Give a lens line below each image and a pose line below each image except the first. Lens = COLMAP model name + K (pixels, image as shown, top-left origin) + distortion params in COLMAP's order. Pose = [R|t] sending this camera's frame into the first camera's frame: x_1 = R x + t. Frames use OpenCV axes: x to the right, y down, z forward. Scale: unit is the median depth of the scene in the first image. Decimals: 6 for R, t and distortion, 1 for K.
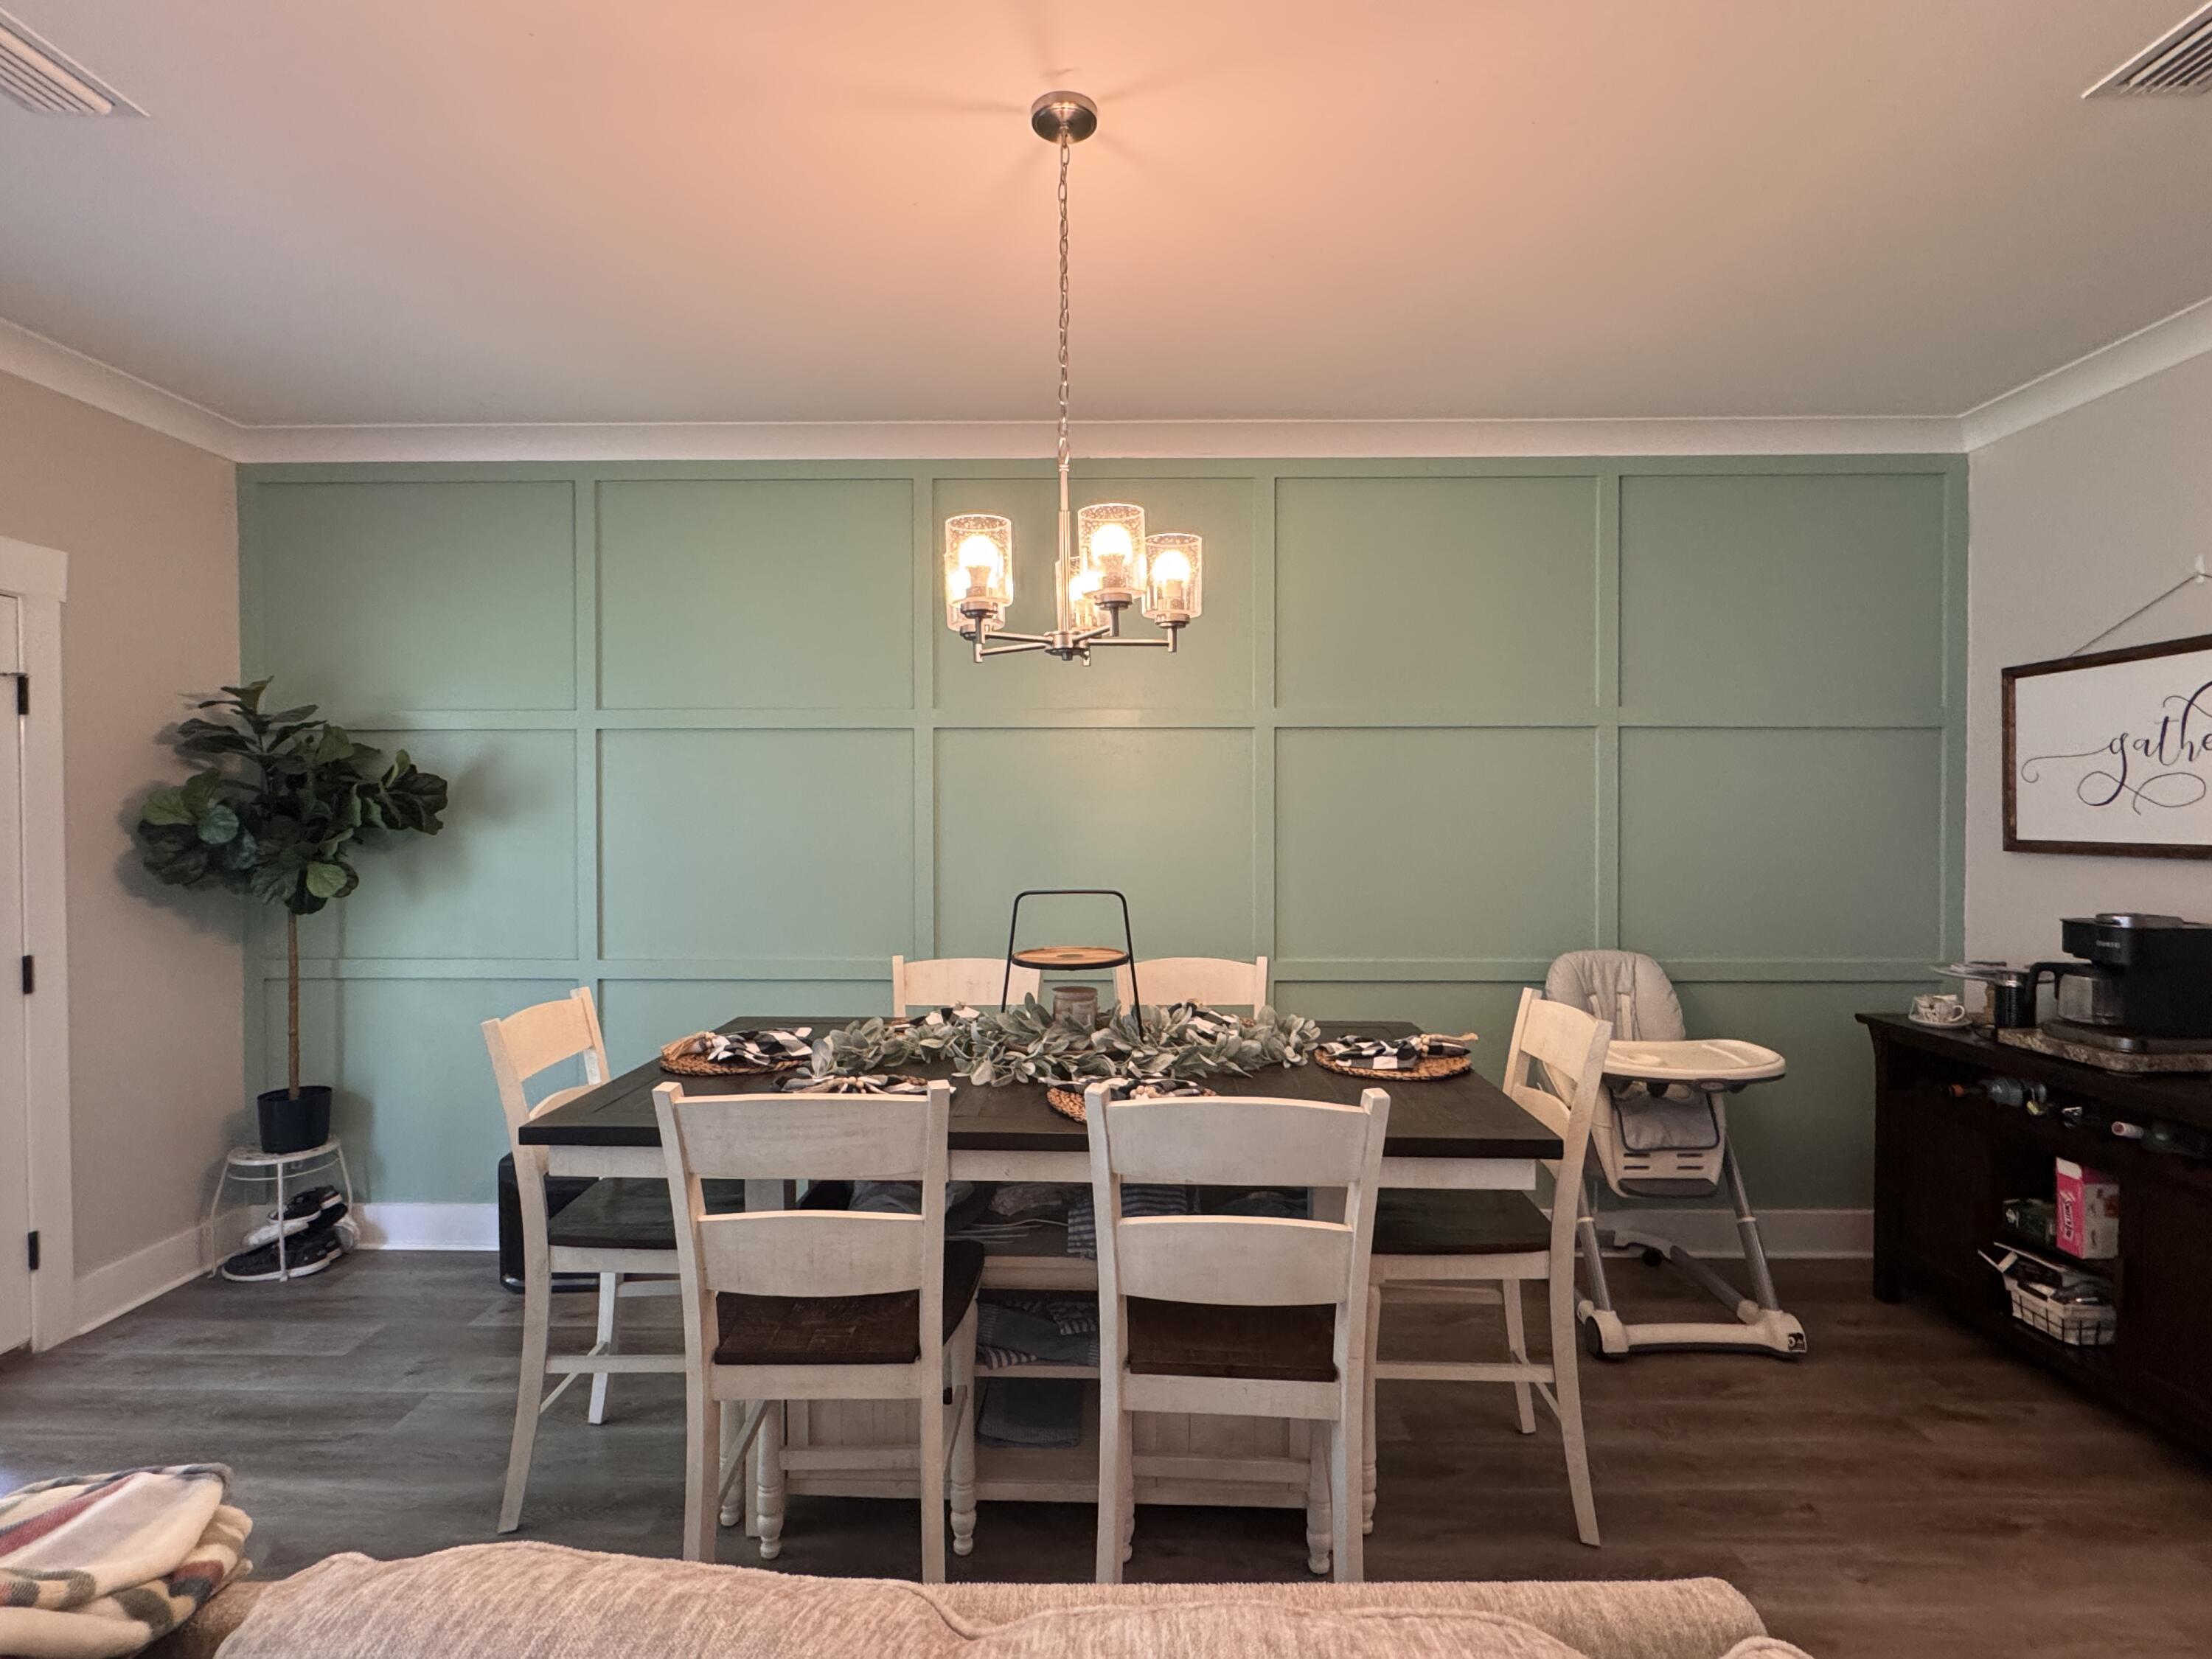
lens RADIAL K [[1101.0, 0, 1103.9], [0, 1101.0, 831.7], [0, 0, 1]] dist [-0.002289, 0.001719]
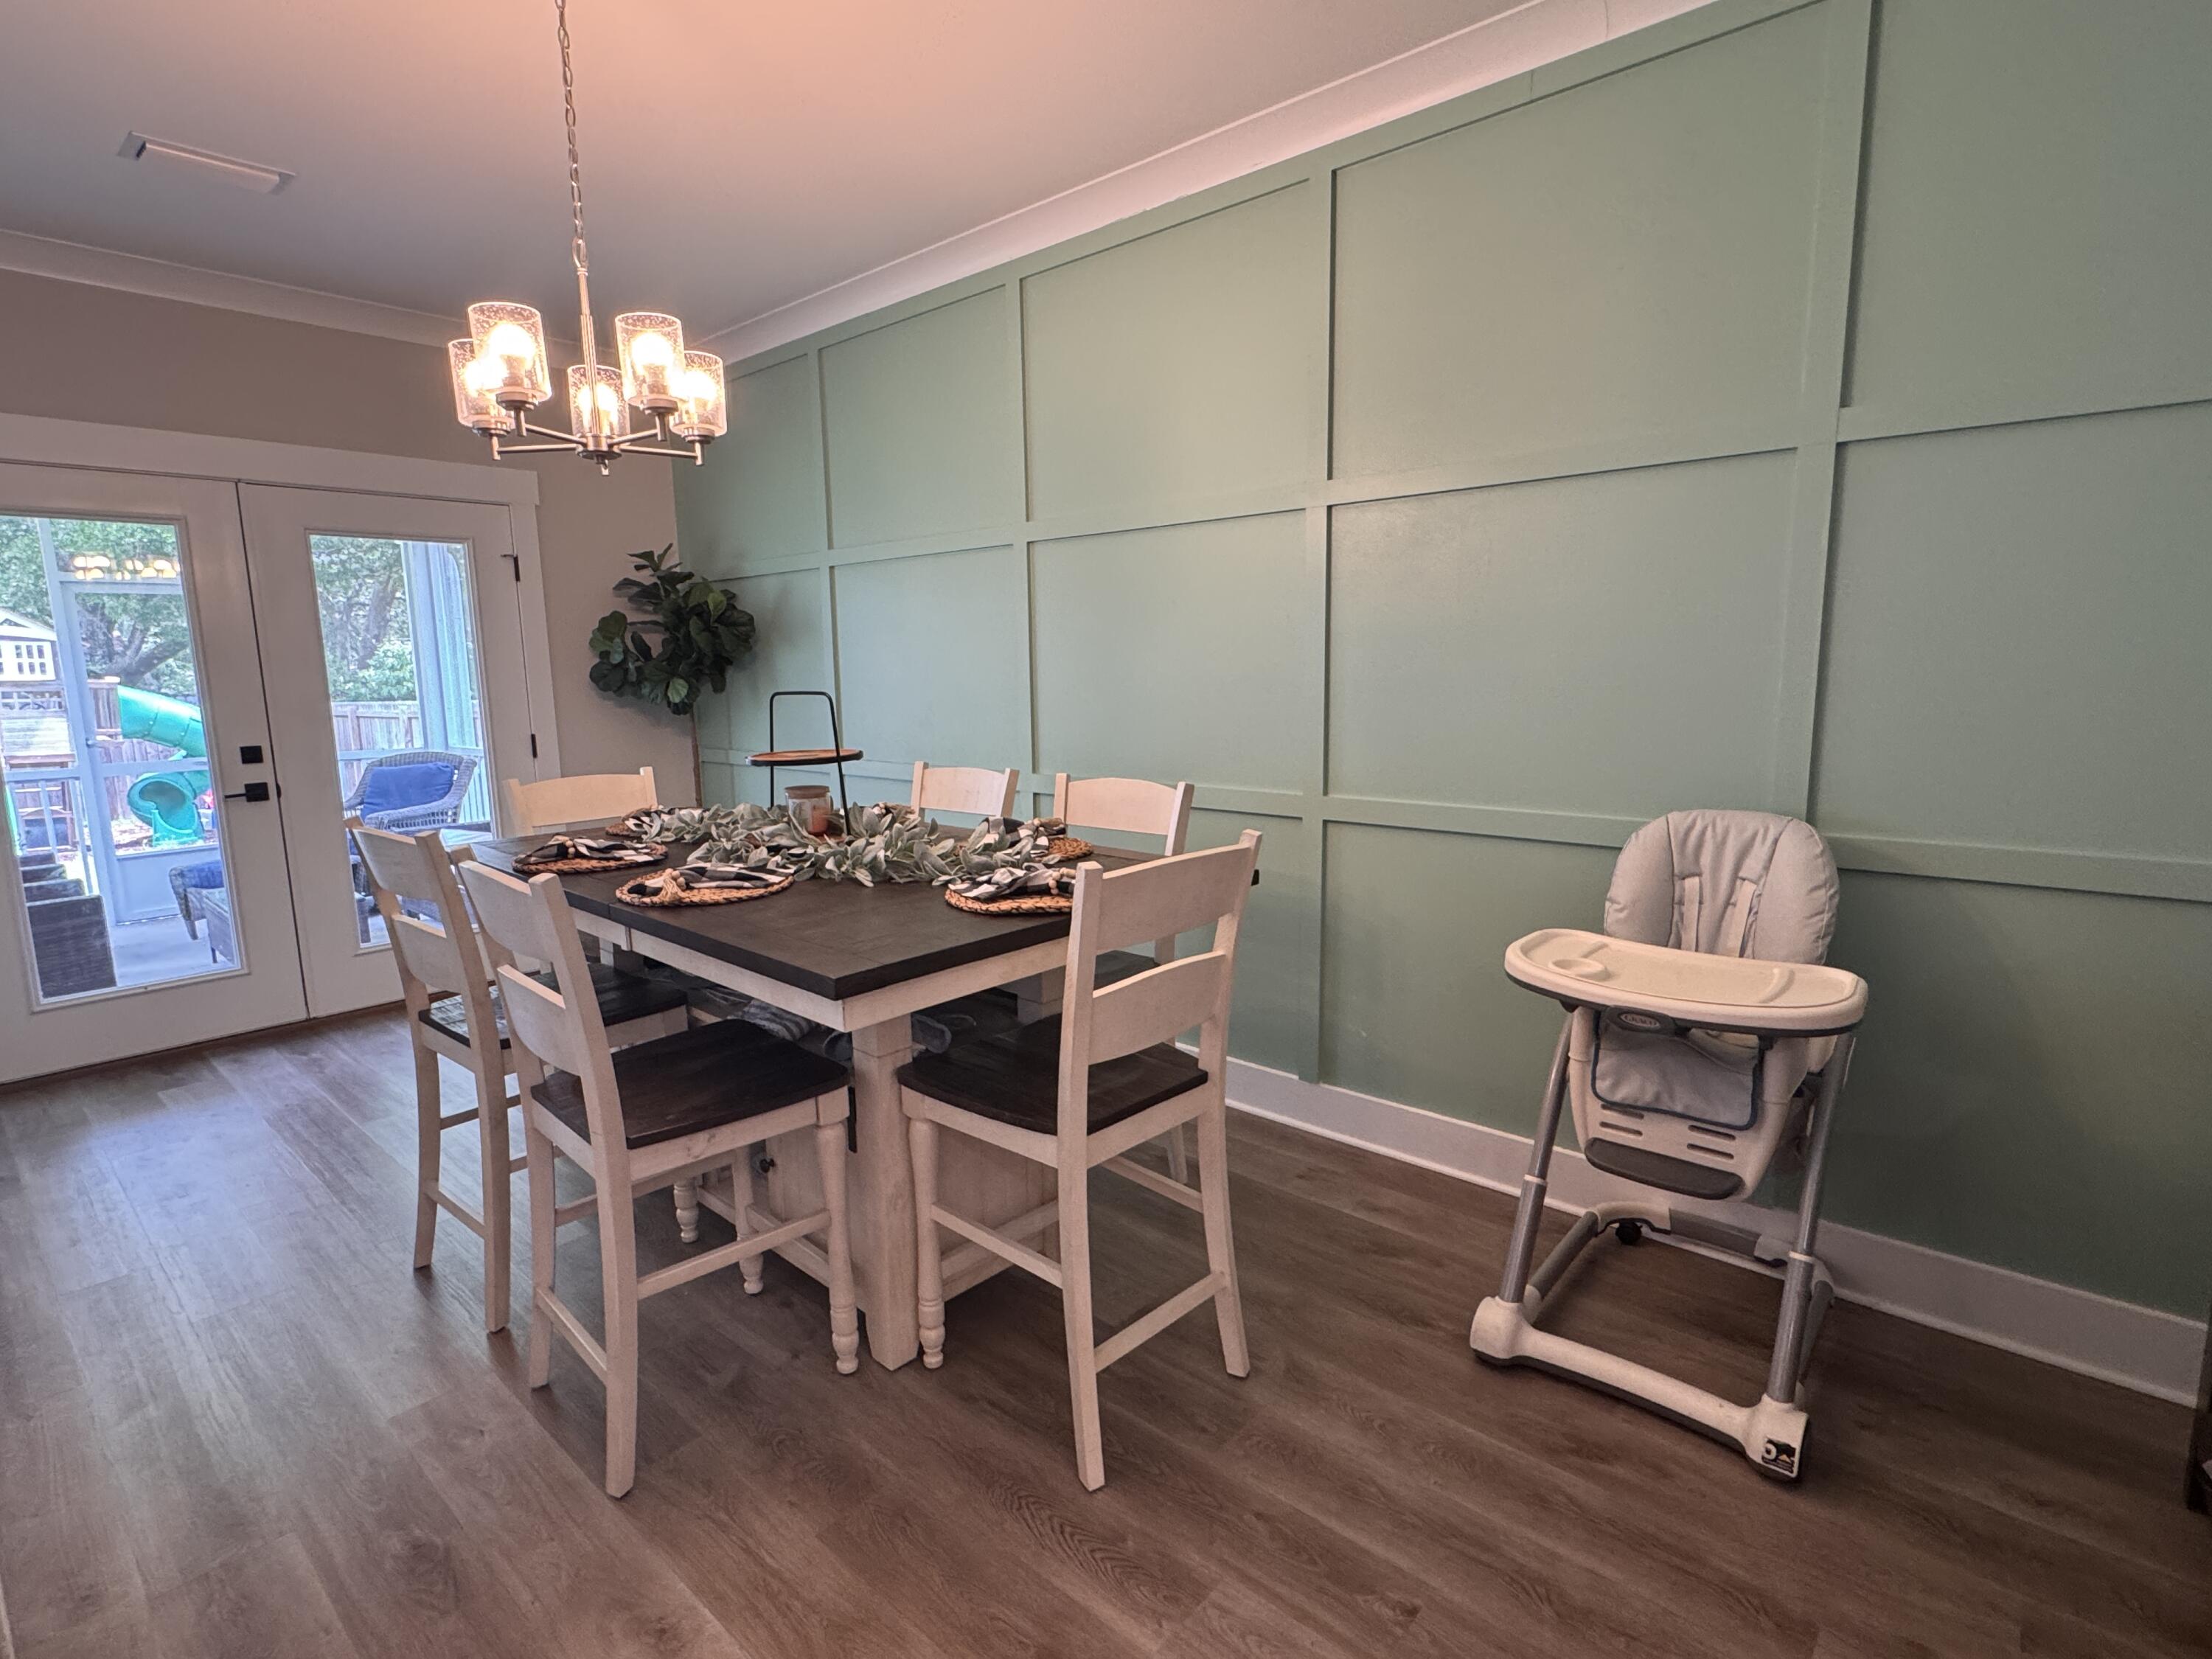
lens RADIAL K [[1101.0, 0, 1103.9], [0, 1101.0, 831.7], [0, 0, 1]] dist [-0.002289, 0.001719]
pose [[0.751362, 0.087919, -0.654007, 0.671687], [0.005274, 0.990253, 0.139180, 0.032459], [0.659869, -0.108024, 0.743575, 0.316719]]
